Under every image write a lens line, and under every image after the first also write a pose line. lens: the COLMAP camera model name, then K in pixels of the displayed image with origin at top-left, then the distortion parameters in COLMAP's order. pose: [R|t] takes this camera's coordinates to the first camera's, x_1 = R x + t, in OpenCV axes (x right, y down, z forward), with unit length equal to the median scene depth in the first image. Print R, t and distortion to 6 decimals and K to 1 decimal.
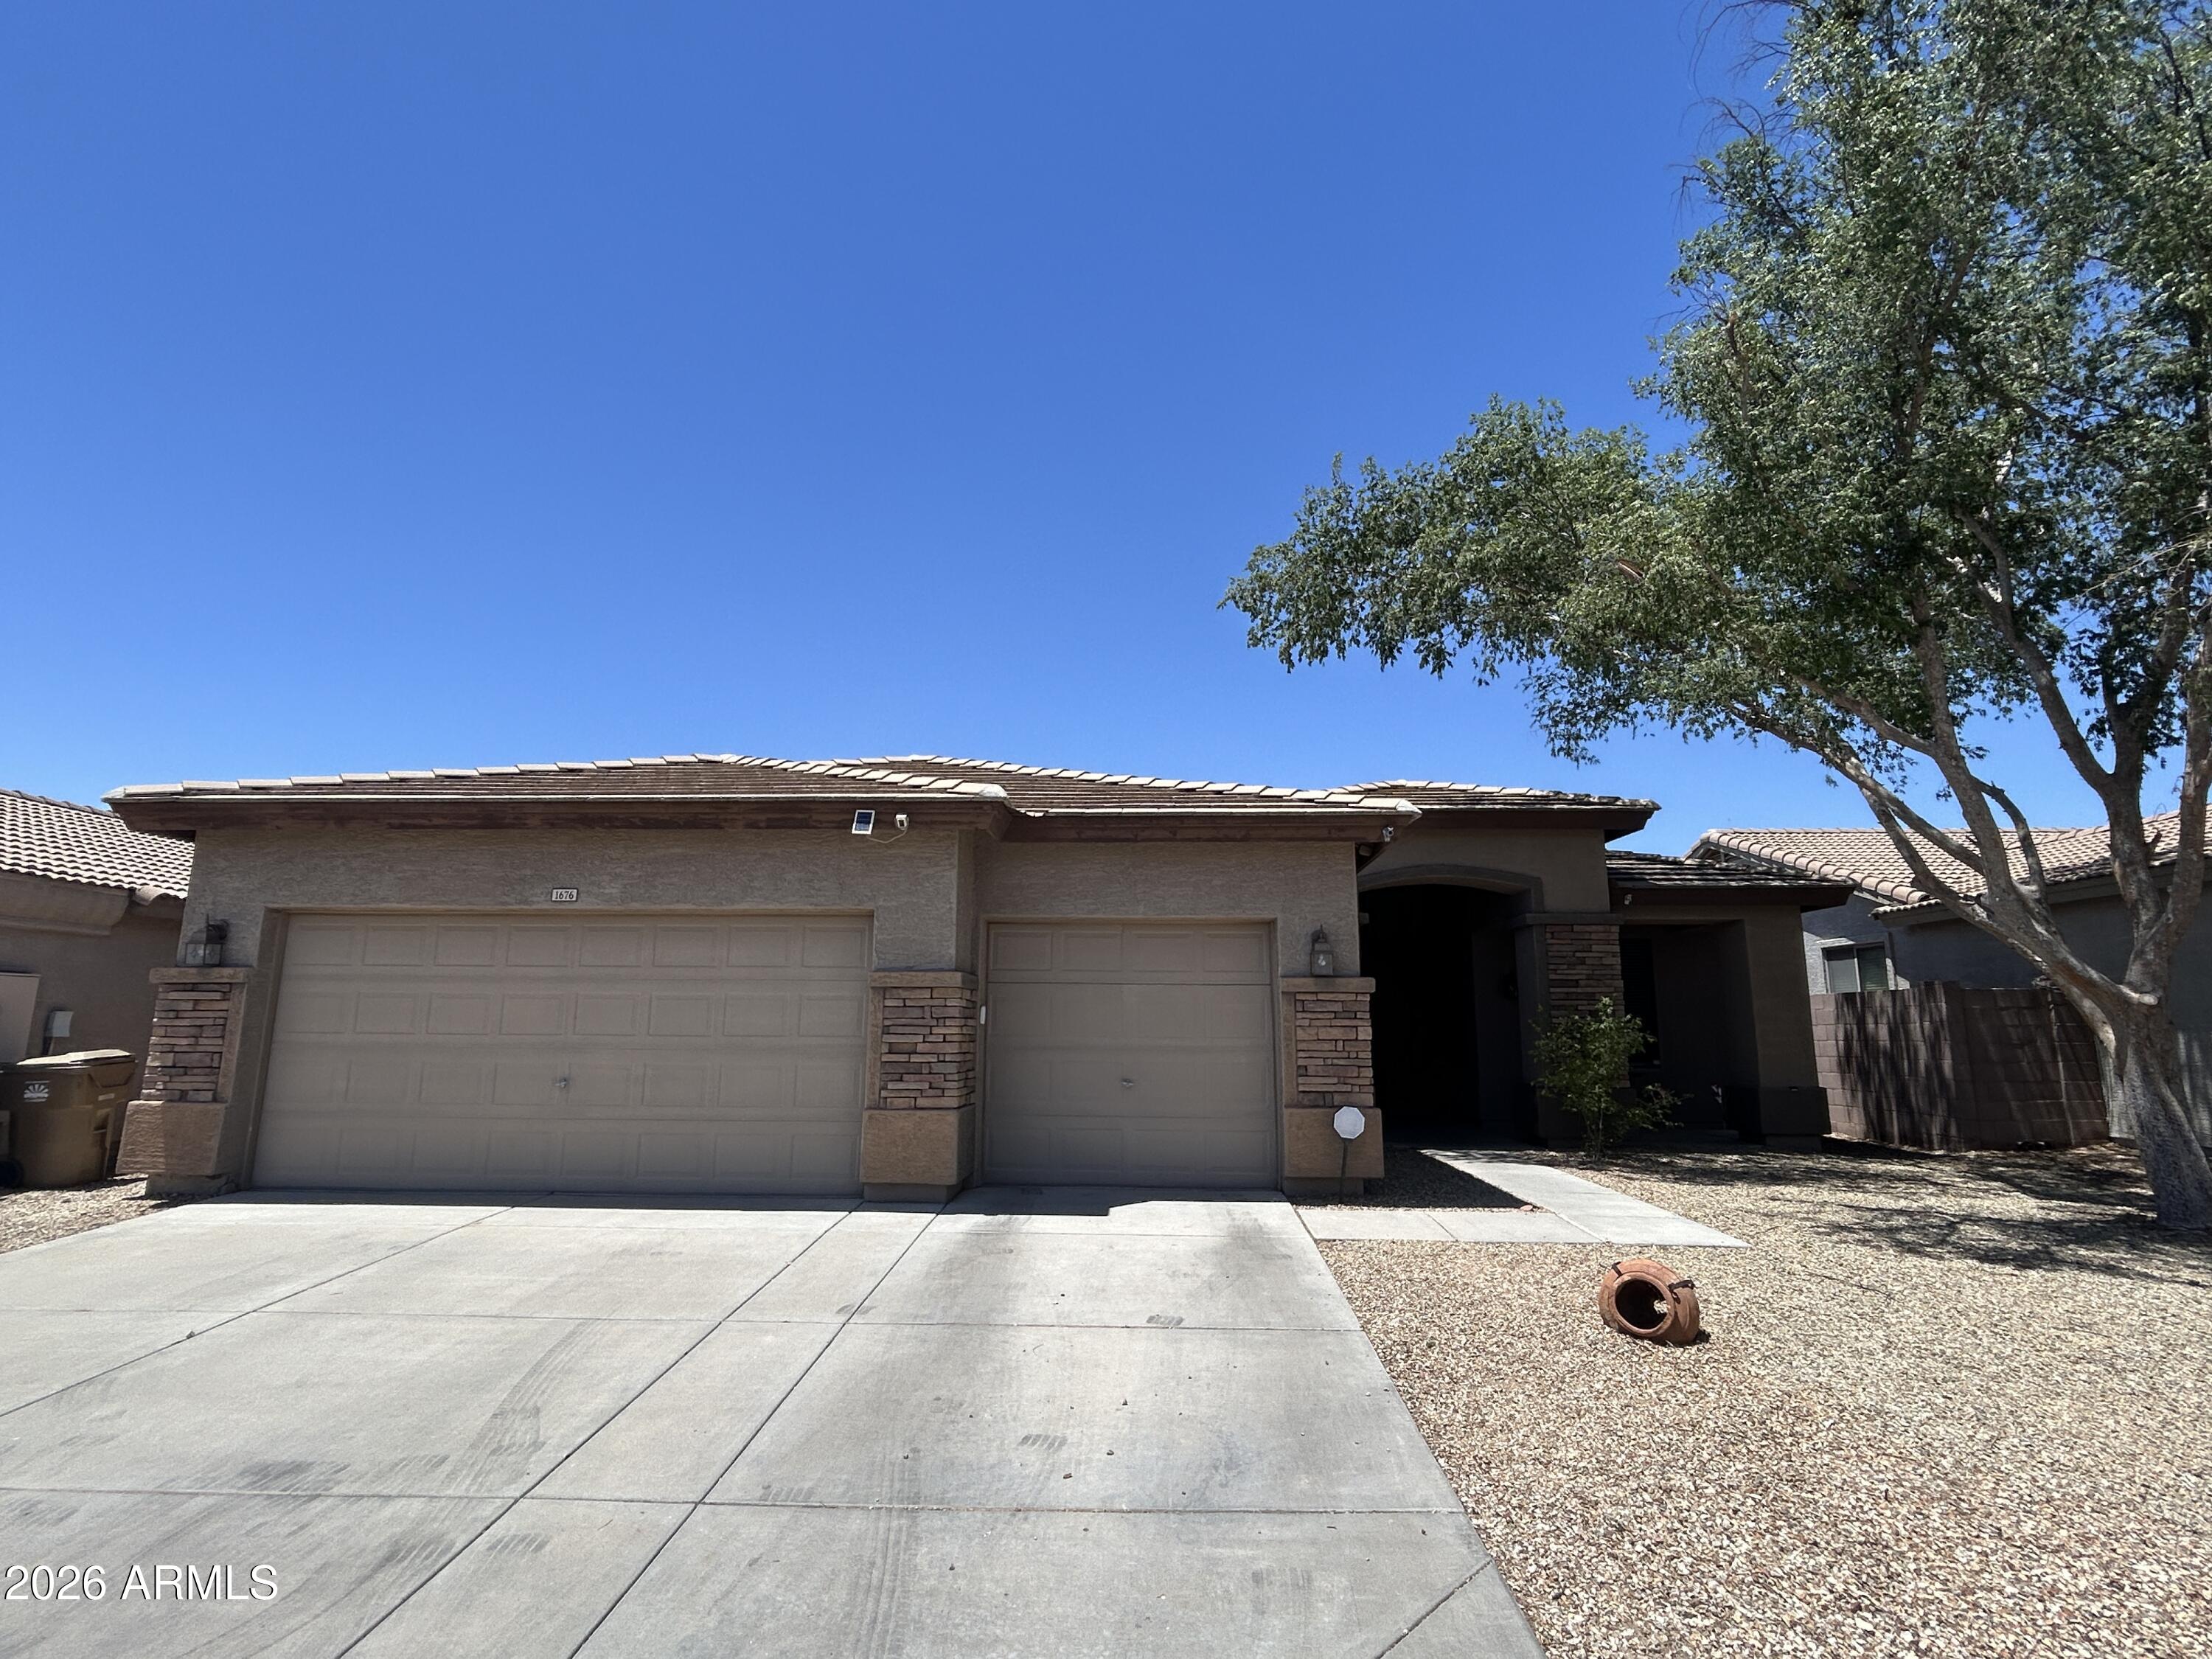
lens RADIAL K [[1084.5, 0, 1103.8], [0, 1084.5, 832.6], [0, 0, 1]] dist [-0.015185, -0.000231]
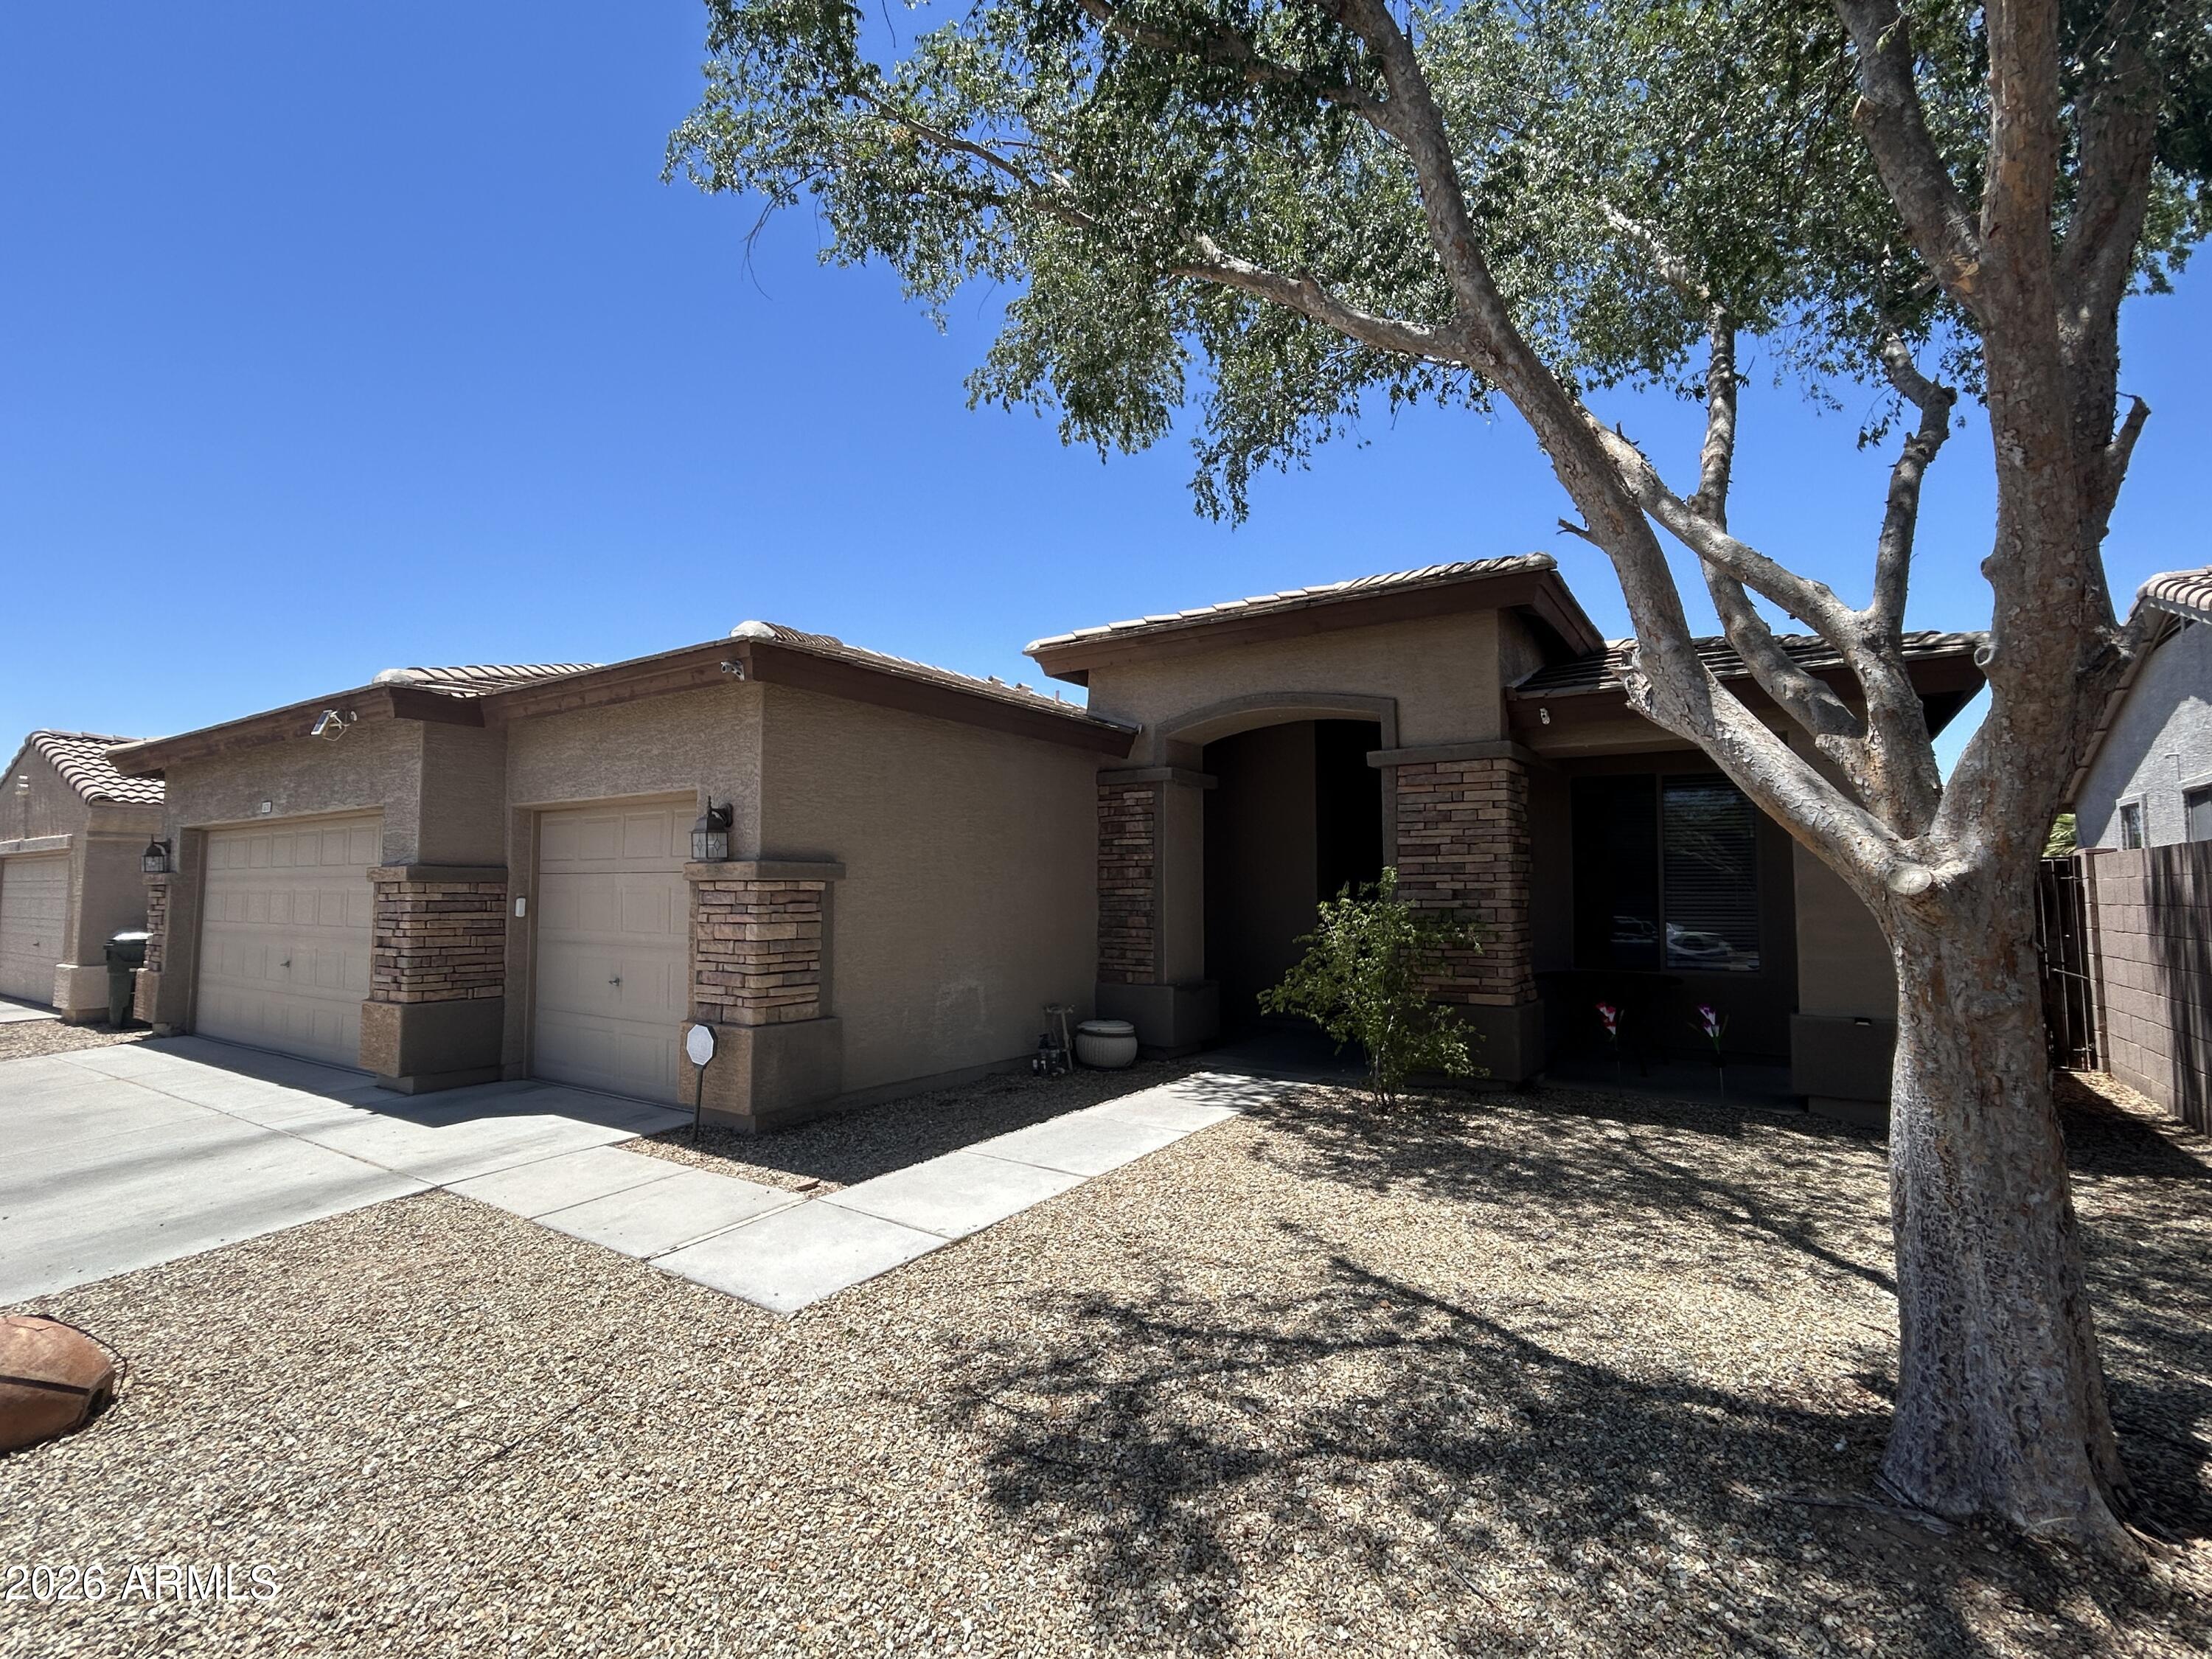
lens RADIAL K [[996.9, 0, 1106.4], [0, 996.9, 821.1], [0, 0, 1]] dist [0.001318, 0.000116]
pose [[0.858455, -0.043186, -0.511067, 0.816701], [0.098329, 0.991823, 0.081356, 0.072372], [0.503375, -0.120094, 0.855682, 0.520977]]
